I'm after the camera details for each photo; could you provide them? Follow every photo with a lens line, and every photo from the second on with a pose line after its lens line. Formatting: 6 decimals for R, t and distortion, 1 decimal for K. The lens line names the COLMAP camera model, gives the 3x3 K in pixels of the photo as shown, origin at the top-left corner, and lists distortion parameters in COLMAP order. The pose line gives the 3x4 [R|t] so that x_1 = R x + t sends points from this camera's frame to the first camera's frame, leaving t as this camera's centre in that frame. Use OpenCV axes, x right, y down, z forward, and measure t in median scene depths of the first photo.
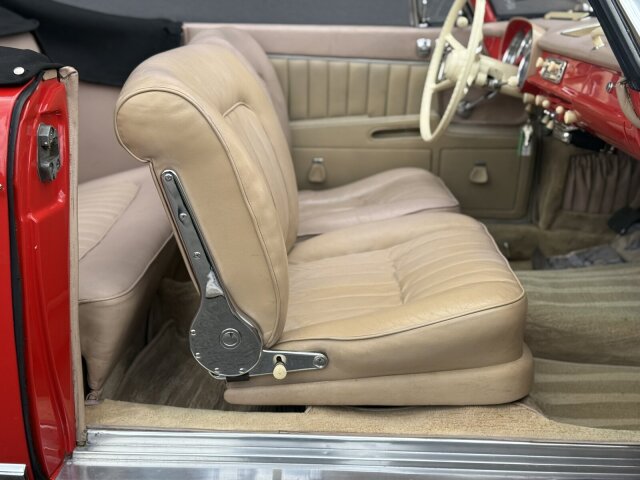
lens RADIAL K [[894.9, 0, 317.4], [0, 894.9, 239.8], [0, 0, 1]] dist [0.102930, 0.000000]
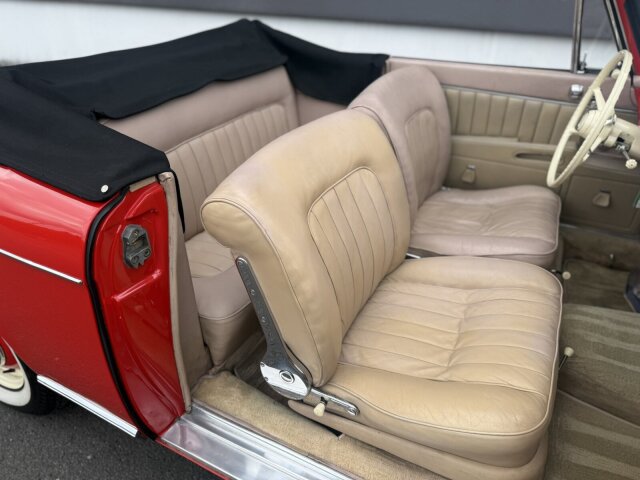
lens RADIAL K [[458.0, 0, 320.9], [0, 458.0, 238.3], [0, 0, 1]] dist [0.036653, -0.052542]
pose [[0.894097, 0.219444, -0.390428, 0.100704], [-0.110808, 0.953023, 0.281902, -0.169603], [0.433949, -0.208786, 0.876412, 0.286575]]
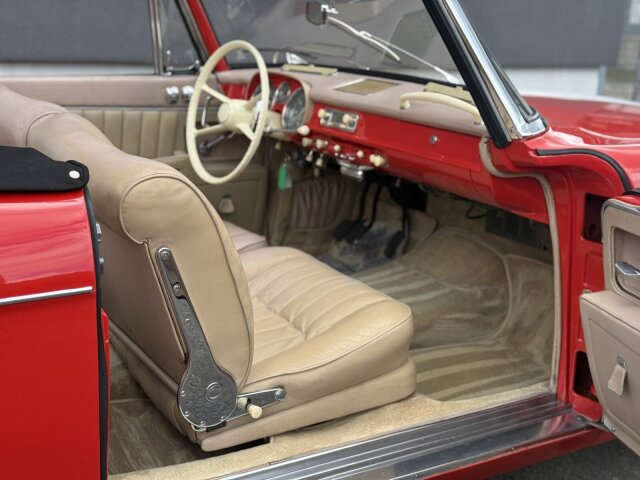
lens RADIAL K [[894.9, 0, 326.8], [0, 894.9, 239.8], [0, 0, 1]] dist [0.102930, 0.000000]
pose [[0.844472, -0.123438, 0.521182, -0.321346], [0.123844, 0.991712, 0.034215, -0.057387], [-0.521086, 0.035652, 0.852759, -0.009605]]
